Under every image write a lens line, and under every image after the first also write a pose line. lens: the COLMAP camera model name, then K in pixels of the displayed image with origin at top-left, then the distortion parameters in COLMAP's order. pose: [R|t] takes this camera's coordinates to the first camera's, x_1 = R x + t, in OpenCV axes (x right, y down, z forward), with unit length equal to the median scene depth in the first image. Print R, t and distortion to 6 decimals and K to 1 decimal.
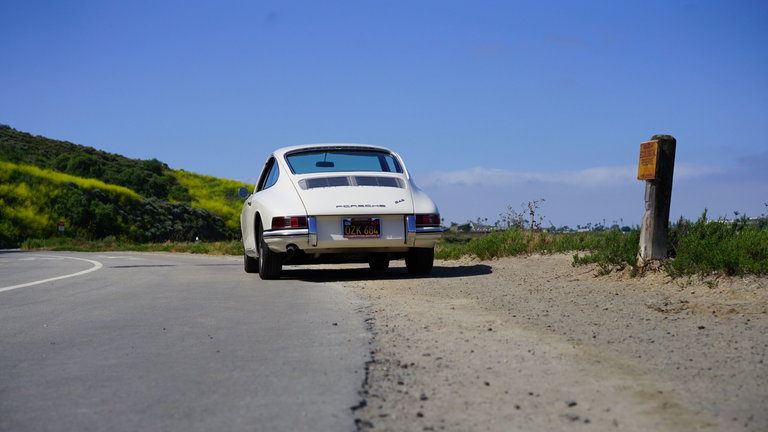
lens RADIAL K [[1158.0, 0, 384.5], [0, 1158.0, 214.8], [0, 0, 1]] dist [-0.033812, 0.000000]
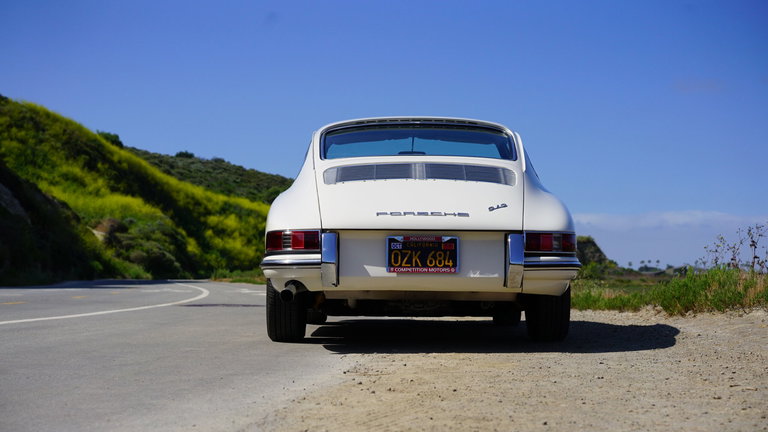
lens RADIAL K [[1158.0, 0, 383.1], [0, 1158.0, 218.4], [0, 0, 1]] dist [-0.033812, 0.000000]
pose [[0.982827, 0.018493, -0.183600, 0.053306], [-0.023962, 0.999331, -0.027613, 0.008646], [0.182966, 0.031539, 0.982613, 0.414113]]
